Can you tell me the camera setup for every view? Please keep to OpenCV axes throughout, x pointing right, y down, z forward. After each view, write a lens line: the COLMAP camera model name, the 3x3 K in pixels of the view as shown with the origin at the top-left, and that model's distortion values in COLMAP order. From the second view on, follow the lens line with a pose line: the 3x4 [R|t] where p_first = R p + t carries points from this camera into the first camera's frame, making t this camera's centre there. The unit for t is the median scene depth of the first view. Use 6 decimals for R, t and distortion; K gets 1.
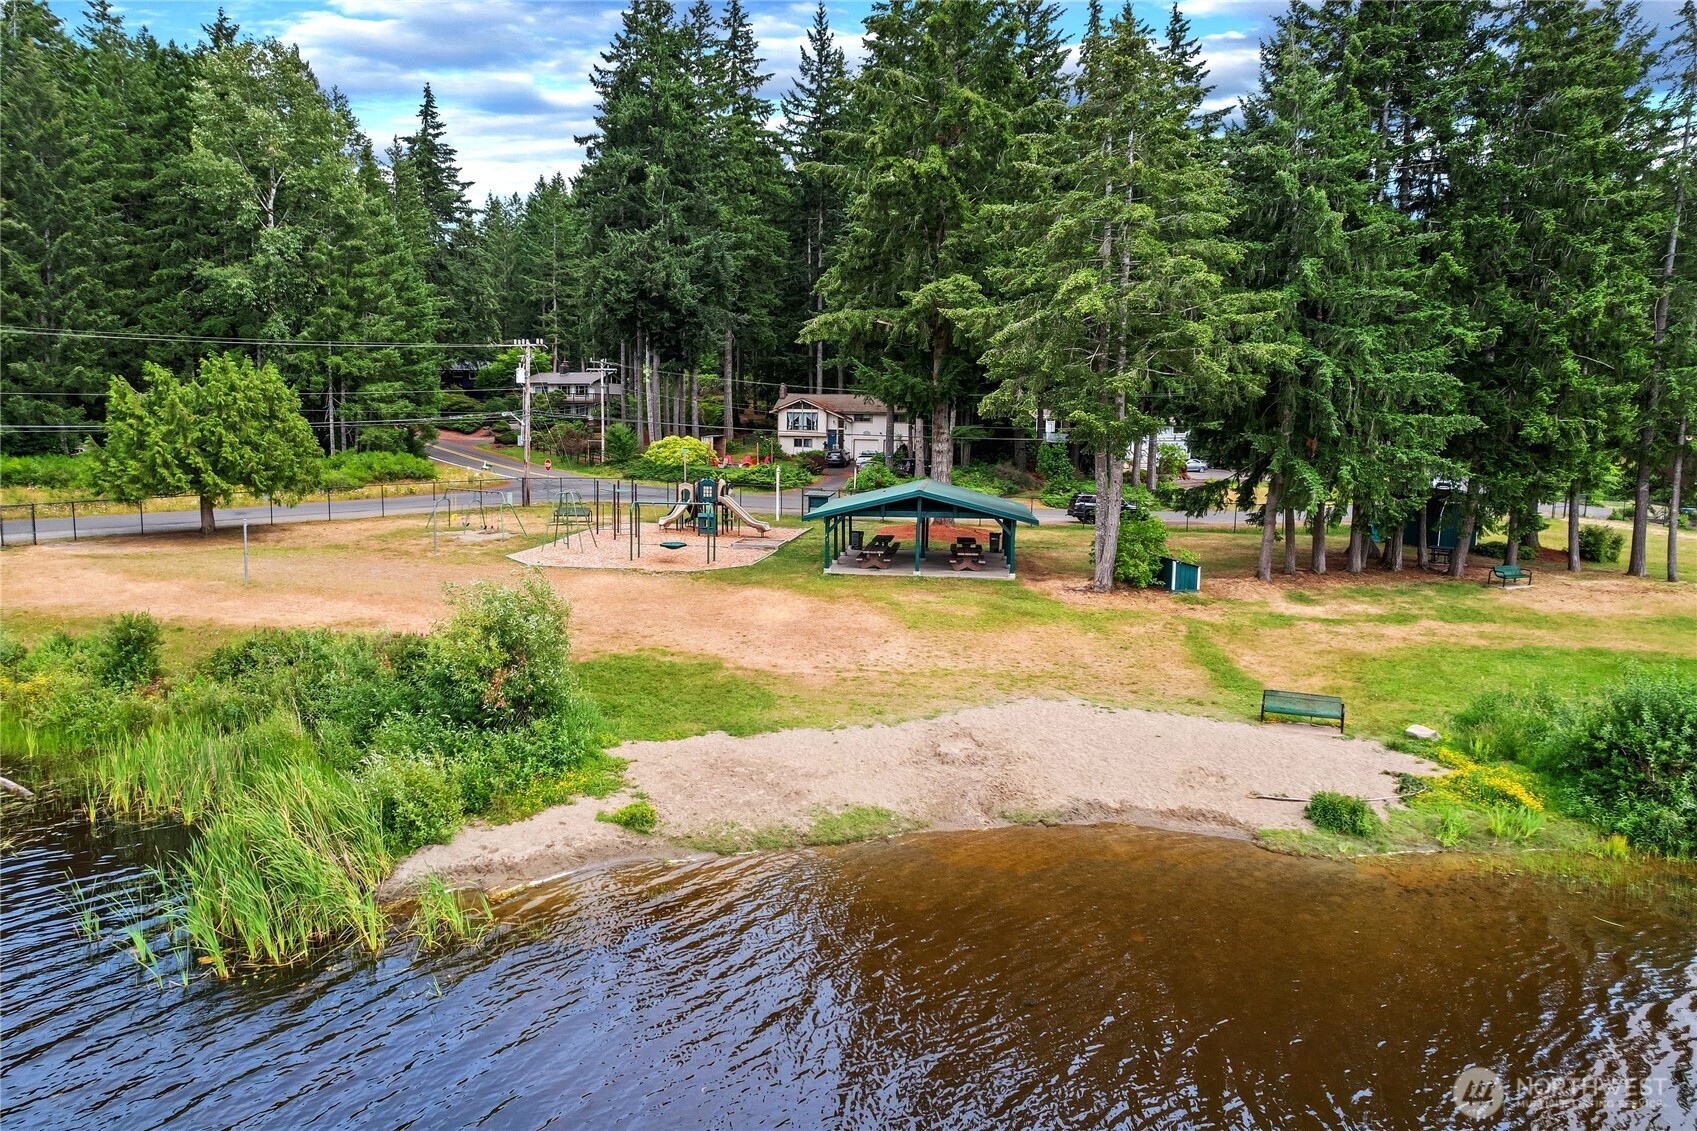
lens RADIAL K [[1076.9, 0, 831.5], [0, 1076.9, 581.4], [0, 0, 1]] dist [-0.089696, 0.081032]
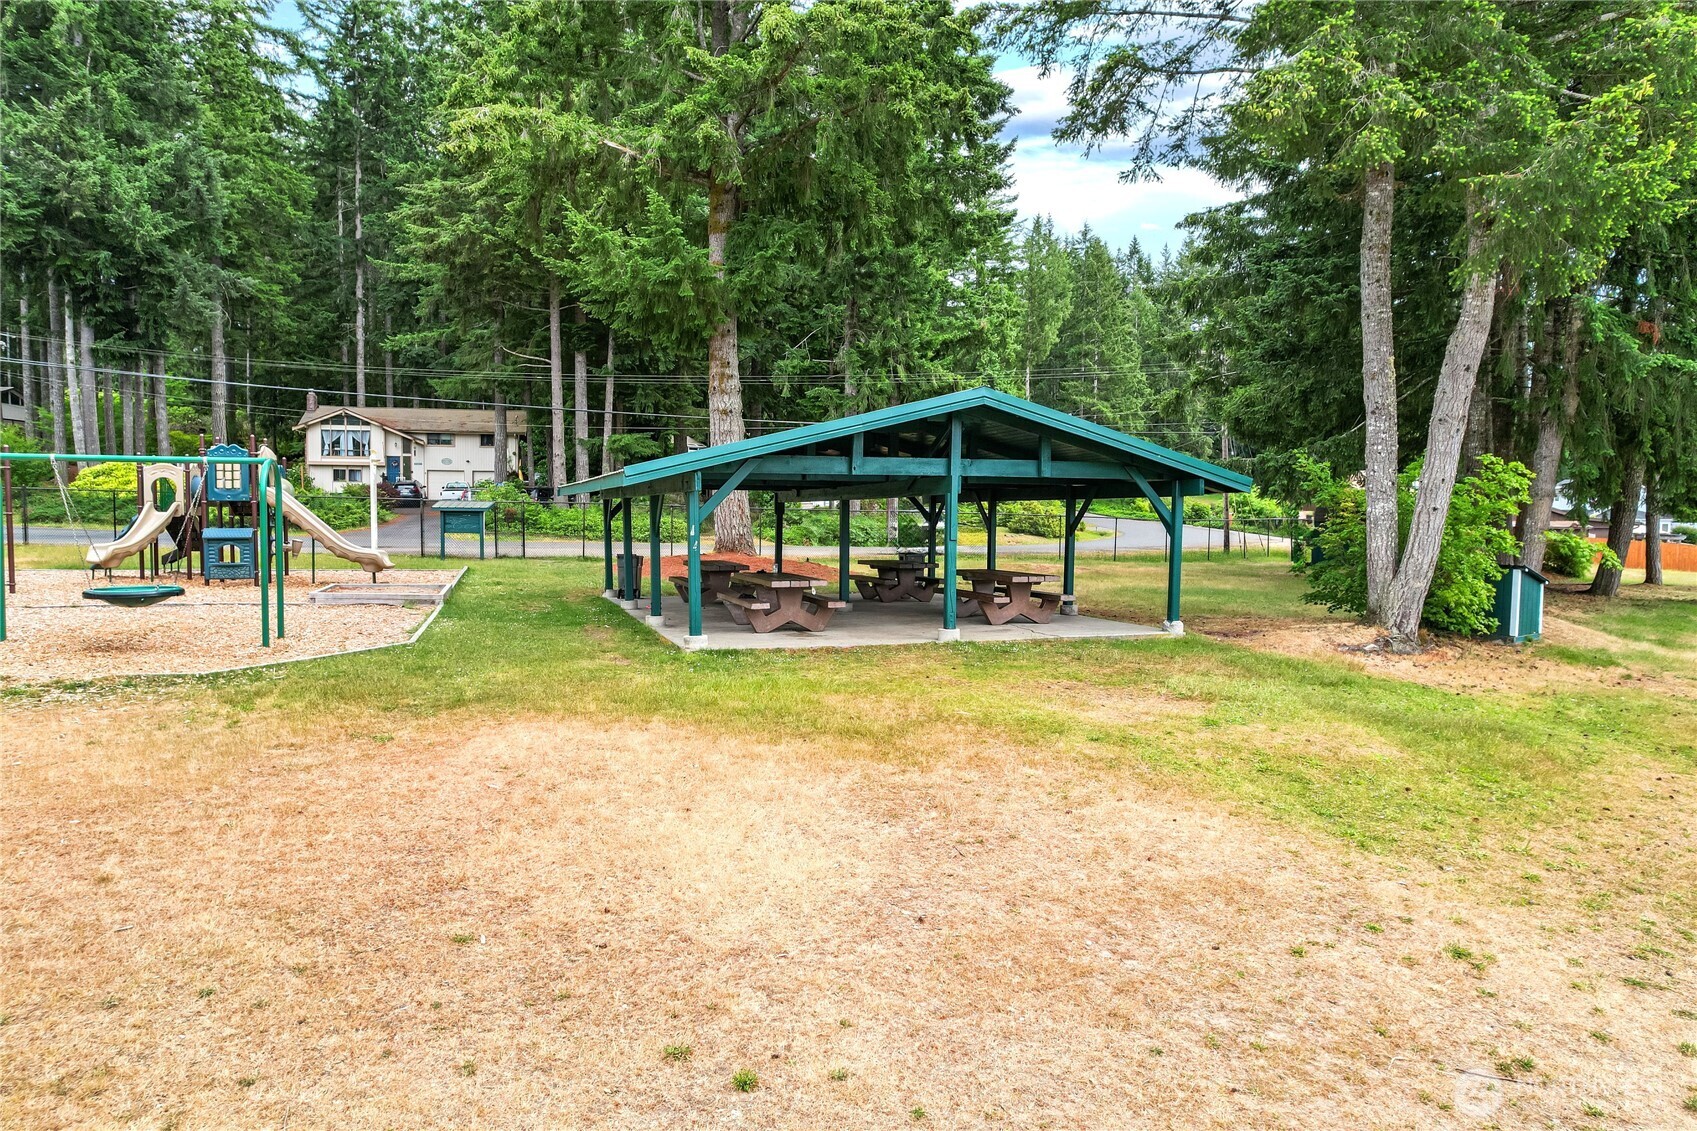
lens RADIAL K [[1076.9, 0, 831.5], [0, 1076.9, 581.4], [0, 0, 1]] dist [-0.089696, 0.081032]
pose [[0.901455, -0.034467, 0.431498, -0.044412], [0.066790, 0.995963, -0.059978, -0.002673], [-0.427689, 0.082887, 0.900118, 0.293266]]
